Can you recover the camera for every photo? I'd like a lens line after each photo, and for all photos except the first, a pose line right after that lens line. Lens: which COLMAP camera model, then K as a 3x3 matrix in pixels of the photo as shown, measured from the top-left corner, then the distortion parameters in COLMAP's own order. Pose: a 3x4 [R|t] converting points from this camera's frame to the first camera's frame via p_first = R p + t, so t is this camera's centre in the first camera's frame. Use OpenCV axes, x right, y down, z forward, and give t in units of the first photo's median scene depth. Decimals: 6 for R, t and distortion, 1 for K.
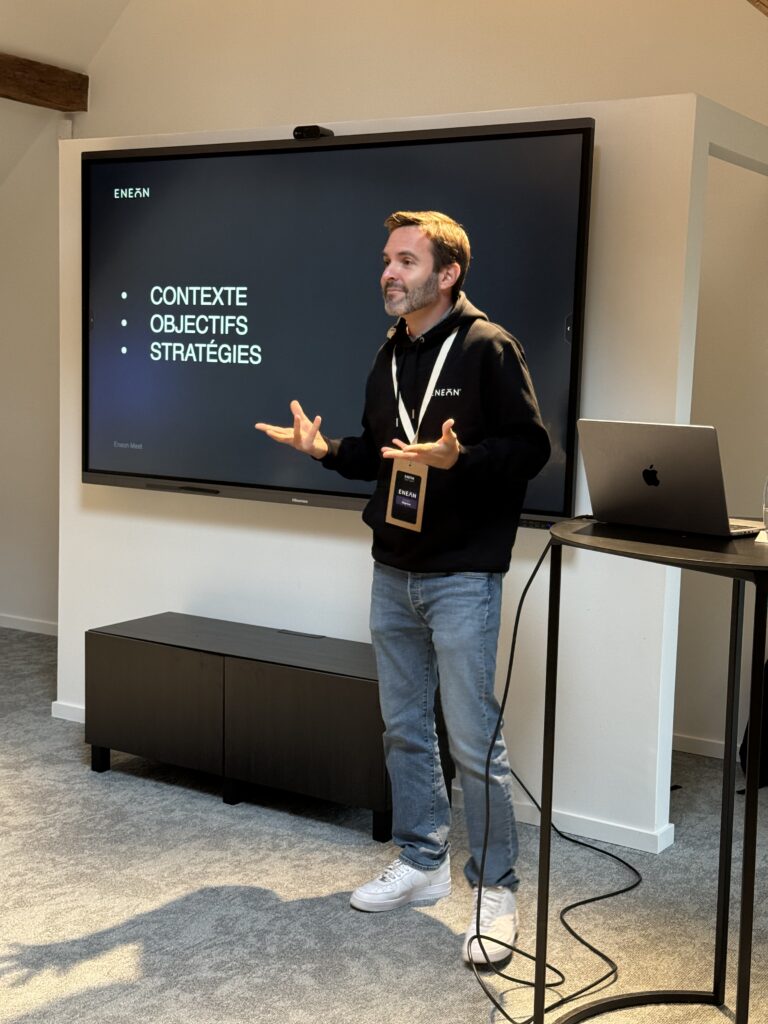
lens RADIAL K [[1439.8, 0, 388.7], [0, 1439.8, 519.8], [0, 0, 1]] dist [0.111238, 0.000000]
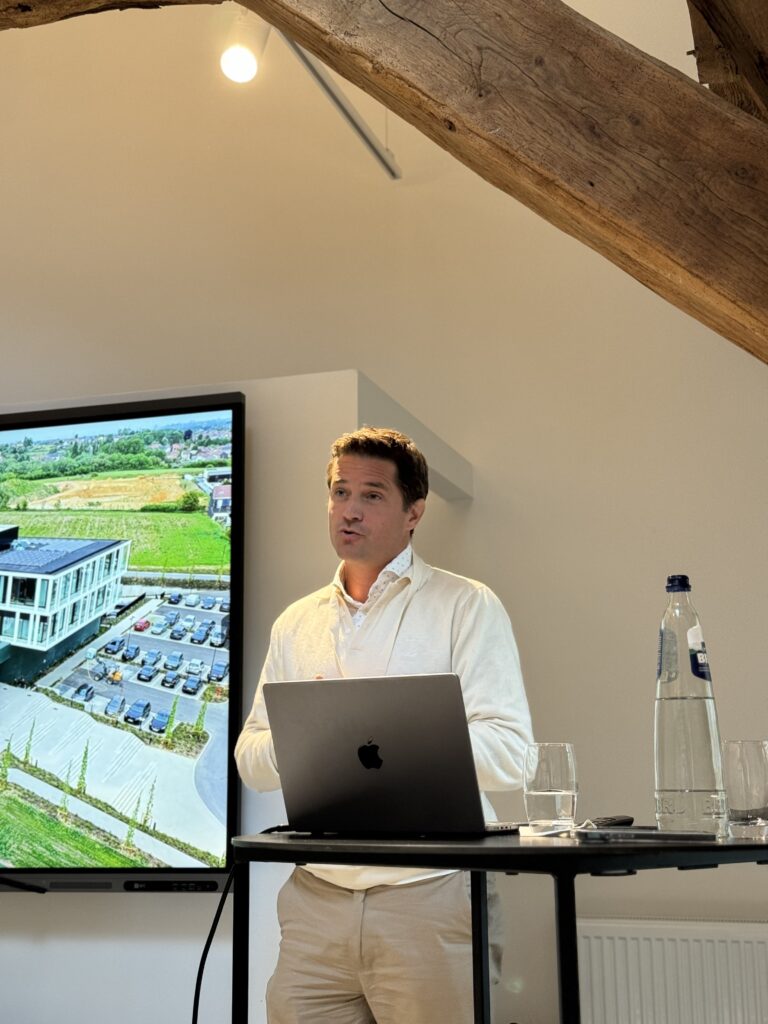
lens RADIAL K [[1439.8, 0, 379.2], [0, 1439.8, 519.1], [0, 0, 1]] dist [0.111238, 0.000000]
pose [[0.967845, 0.006541, 0.251462, 0.003492], [0.066291, 0.957692, -0.280055, 0.037658], [-0.242655, 0.287720, 0.926464, 0.194634]]
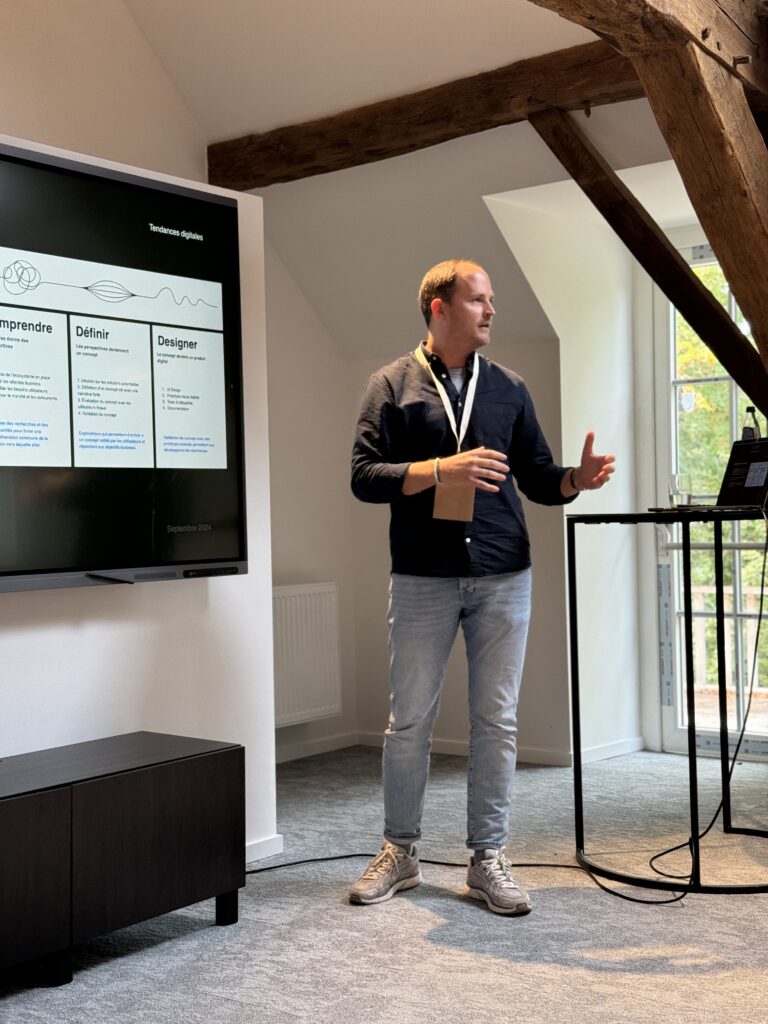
lens RADIAL K [[1439.8, 0, 379.2], [0, 1439.8, 515.9], [0, 0, 1]] dist [0.111238, 0.000000]
pose [[0.074793, -0.036821, 0.996519, -0.895254], [0.137261, 0.990186, 0.026285, -0.047270], [-0.987707, 0.134817, 0.079113, 0.775967]]
